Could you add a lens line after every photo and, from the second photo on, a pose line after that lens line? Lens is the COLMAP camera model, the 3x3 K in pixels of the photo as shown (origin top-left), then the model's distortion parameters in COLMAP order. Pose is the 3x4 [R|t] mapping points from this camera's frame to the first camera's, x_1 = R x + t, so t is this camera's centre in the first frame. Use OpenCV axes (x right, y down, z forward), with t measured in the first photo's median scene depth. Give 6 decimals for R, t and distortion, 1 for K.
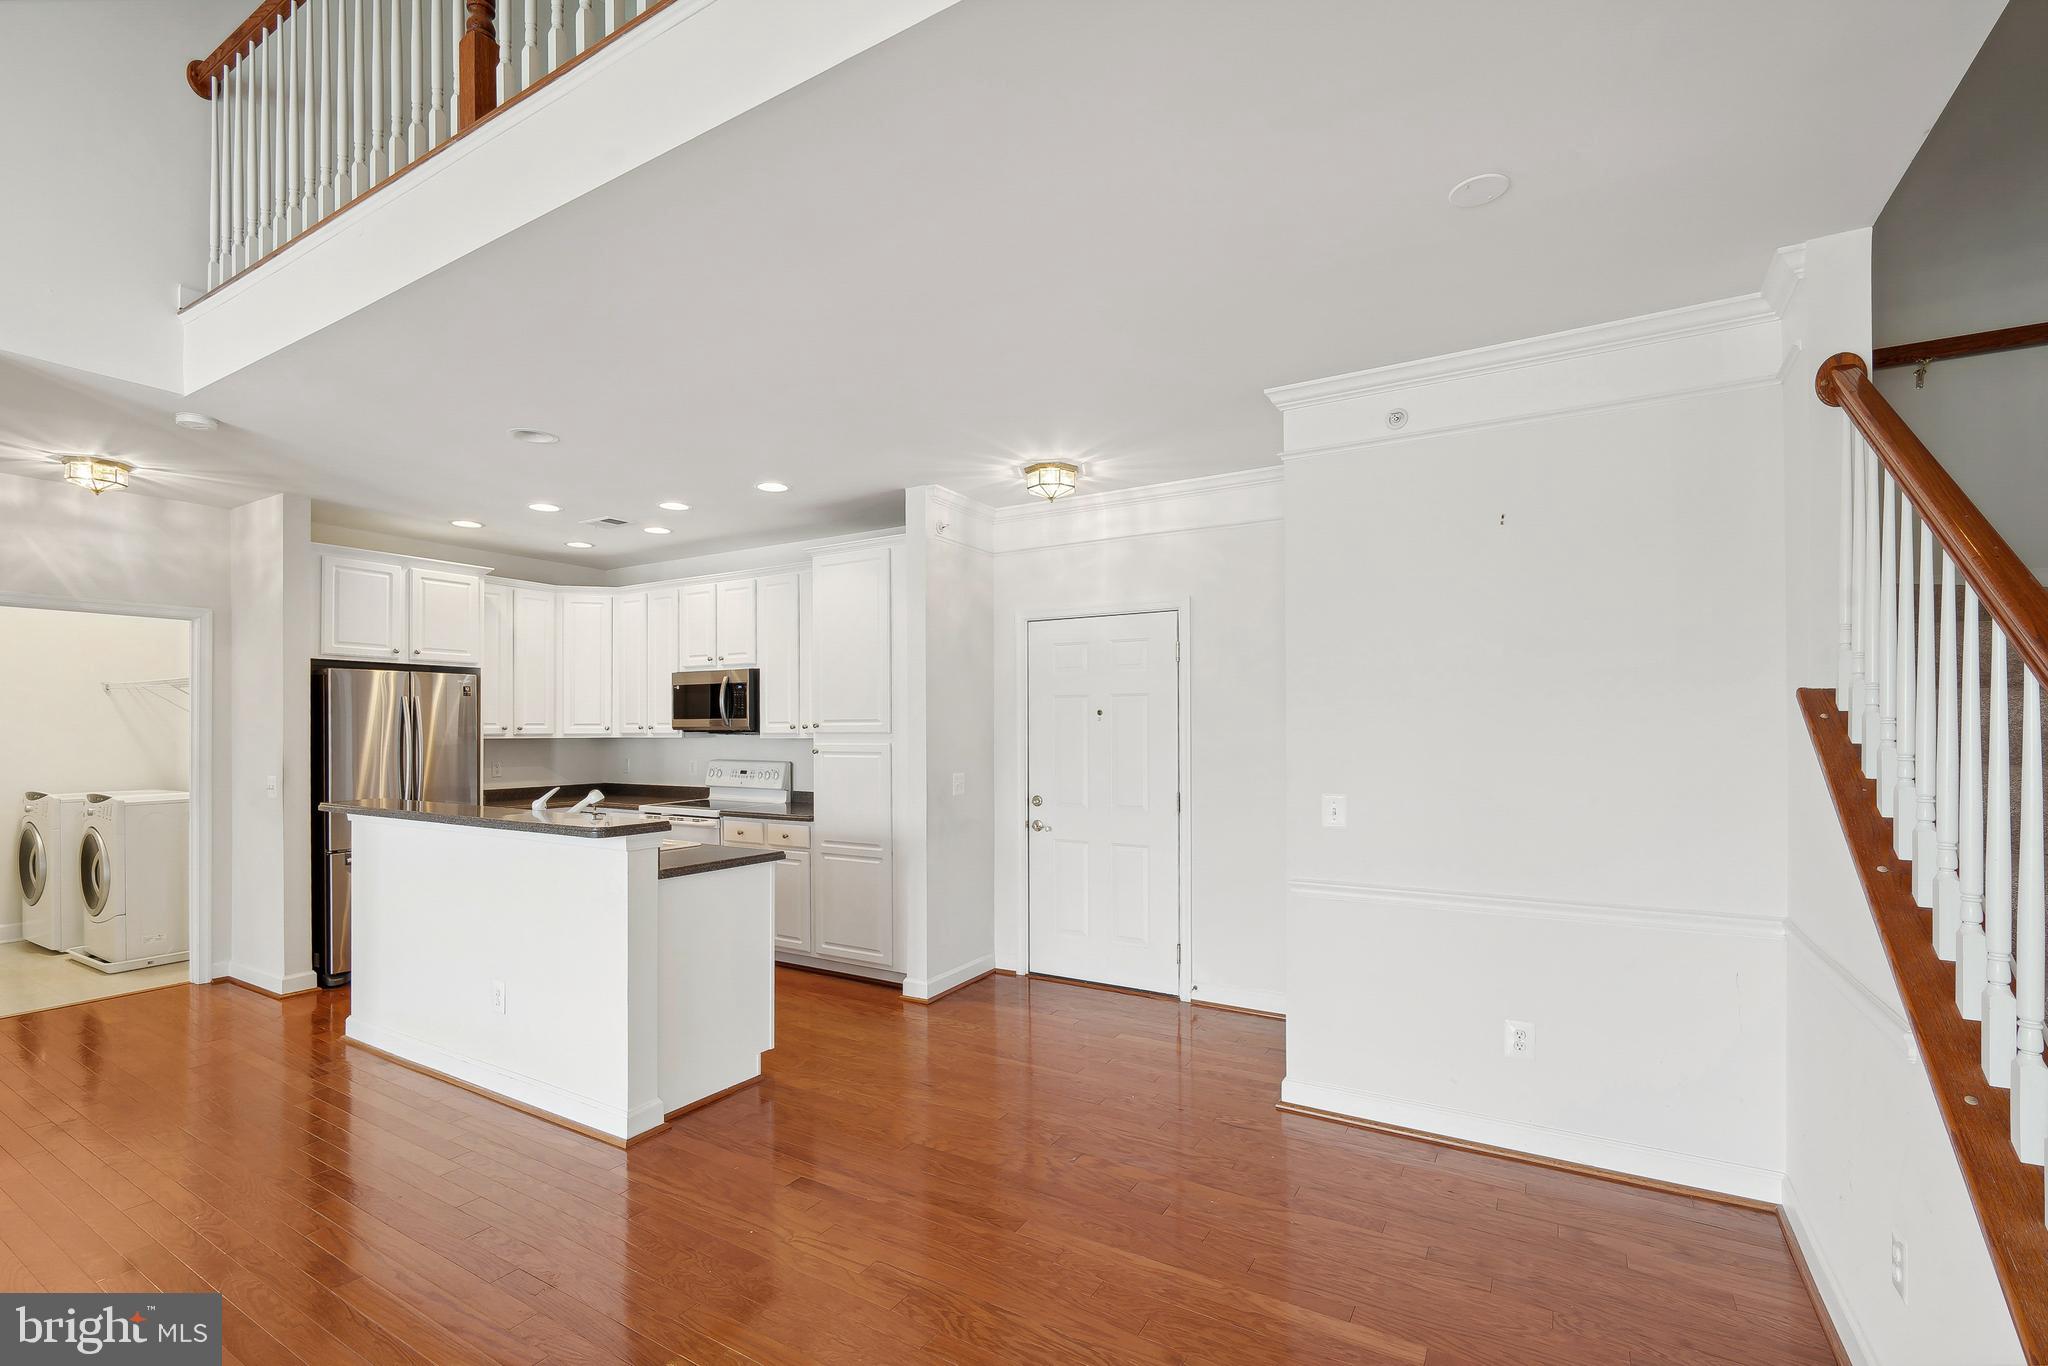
lens RADIAL K [[909.7, 0, 1003.4], [0, 909.7, 719.7], [0, 0, 1]] dist [-0.001215, 0.000101]
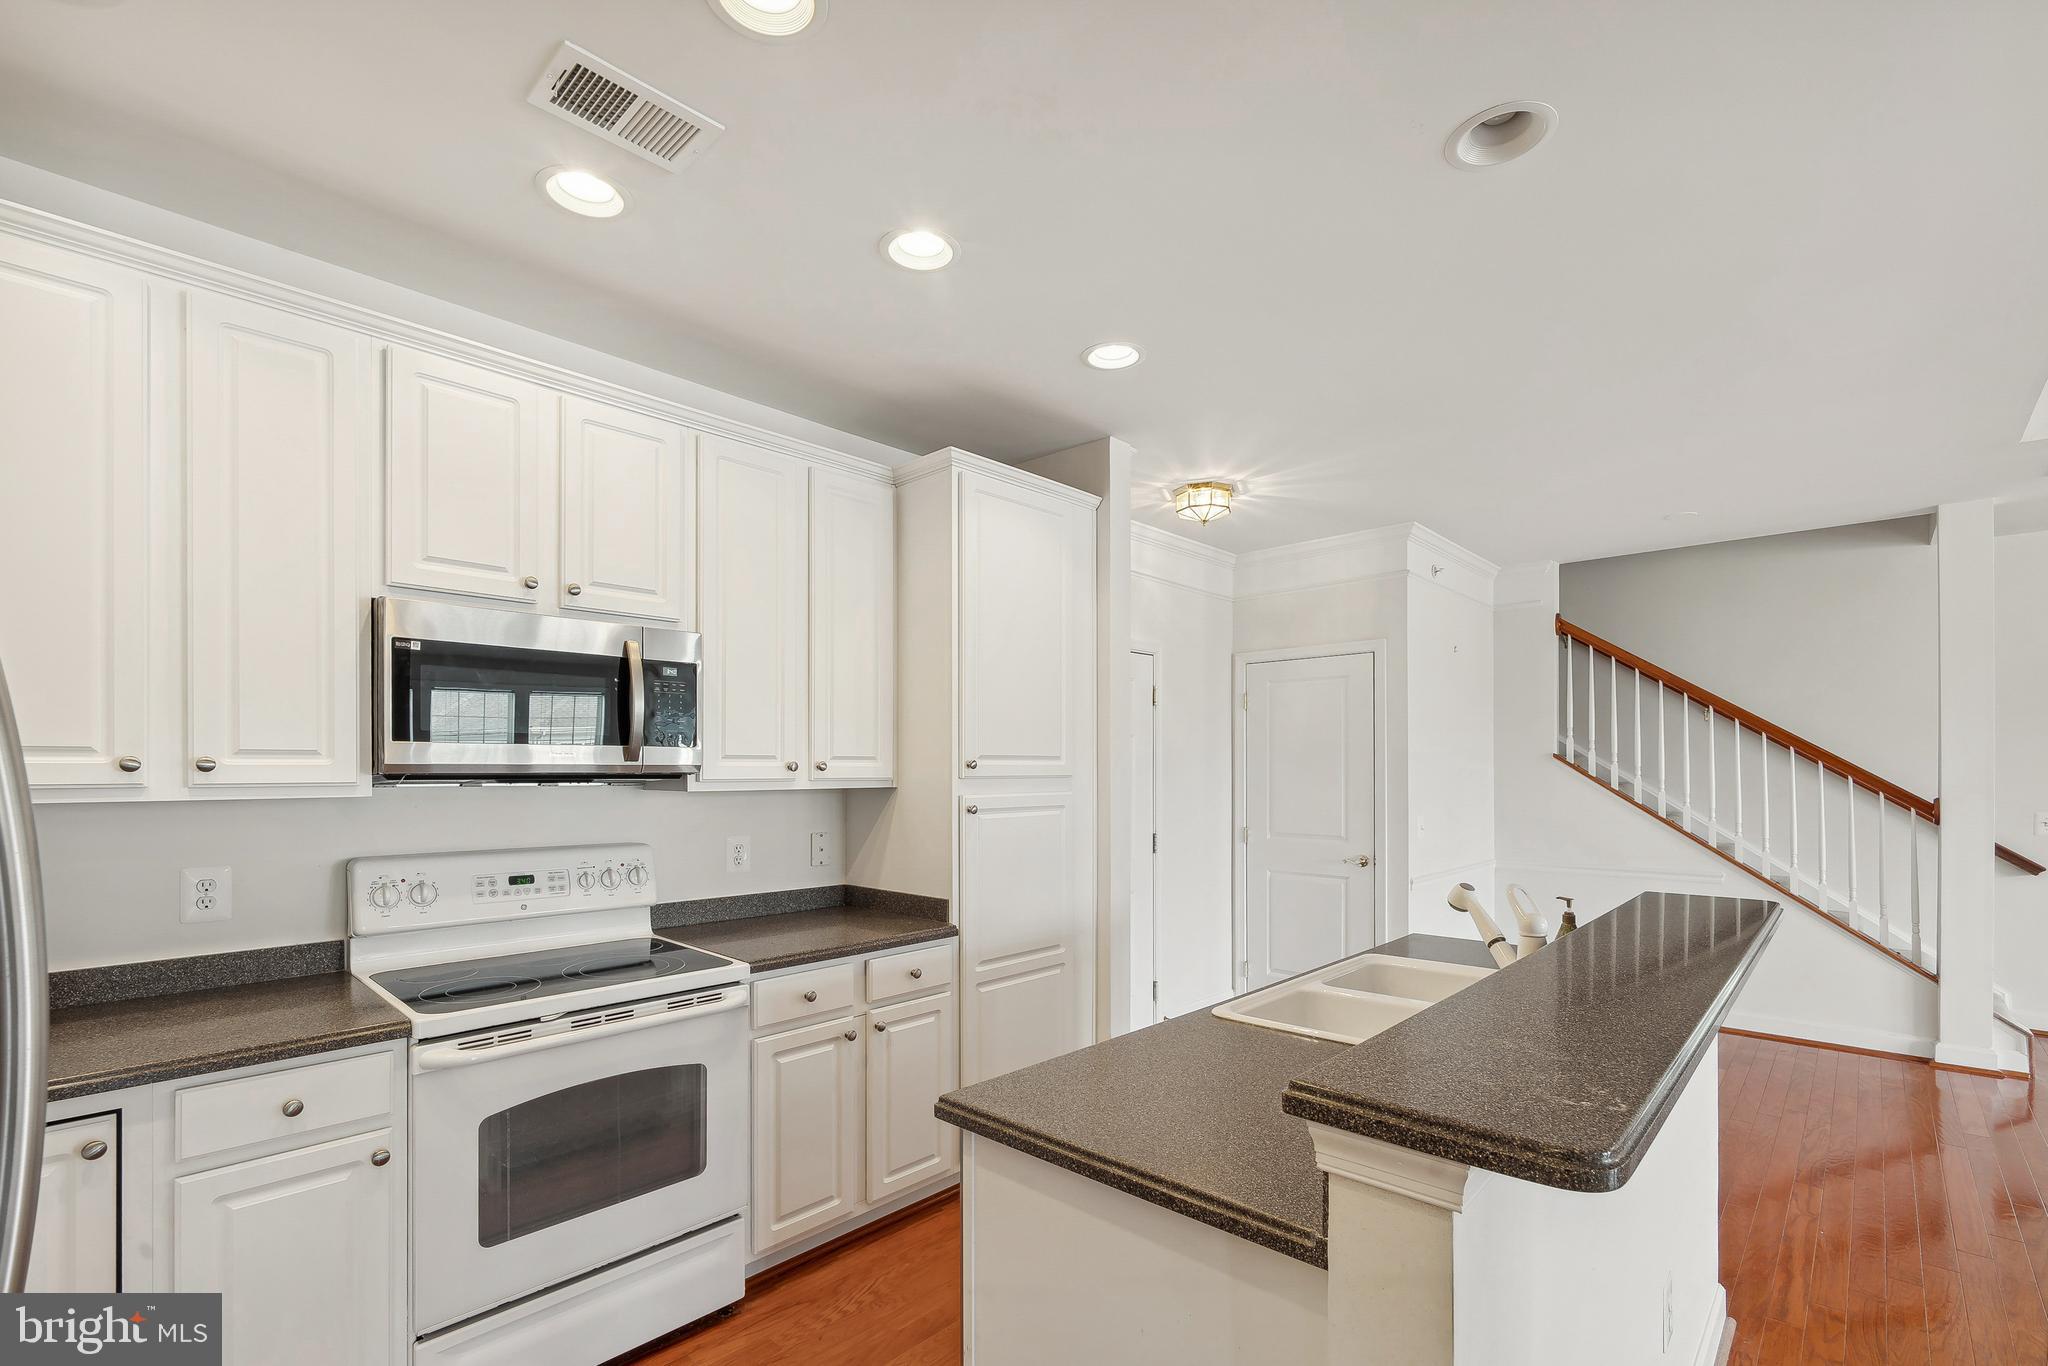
lens RADIAL K [[902.2, 0, 1032.9], [0, 902.2, 768.3], [0, 0, 1]] dist [0.000176, 0.000102]
pose [[0.199021, 0.005600, 0.979979, -0.713181], [-0.008772, 0.999954, -0.003932, 0.009971], [-0.979956, -0.007814, 0.199061, 0.800670]]
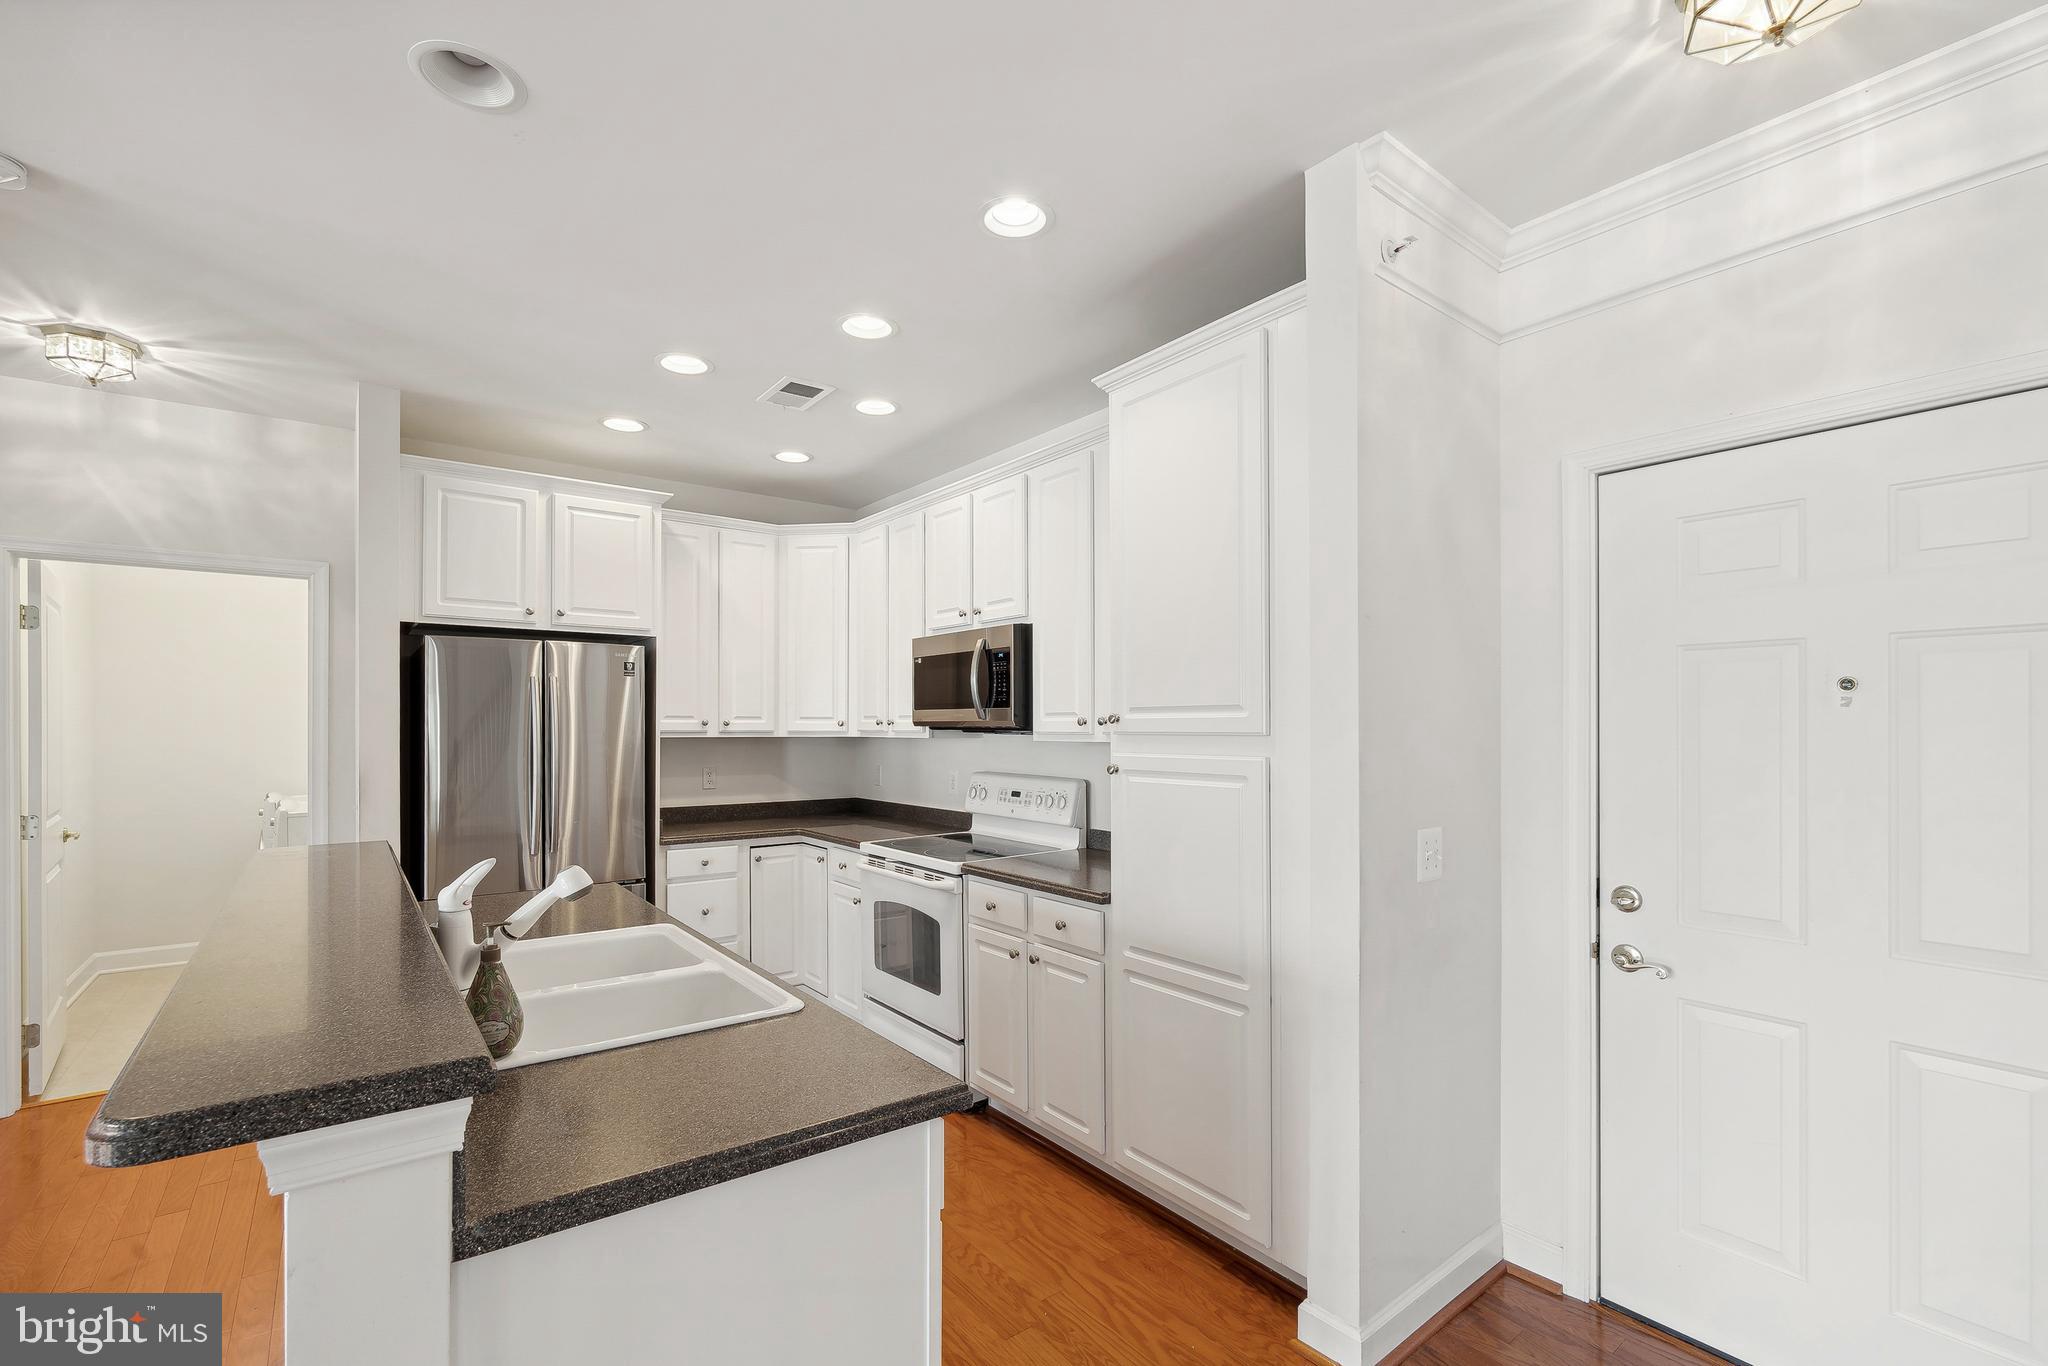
lens RADIAL K [[892.2, 0, 1018.4], [0, 892.2, 723.8], [0, 0, 1]] dist [-0.002595, -0.000043]
pose [[0.933371, 0.002340, -0.358905, -0.071783], [0.000848, 0.999962, 0.008726, 0.004333], [0.358912, -0.008449, 0.933333, 0.483175]]
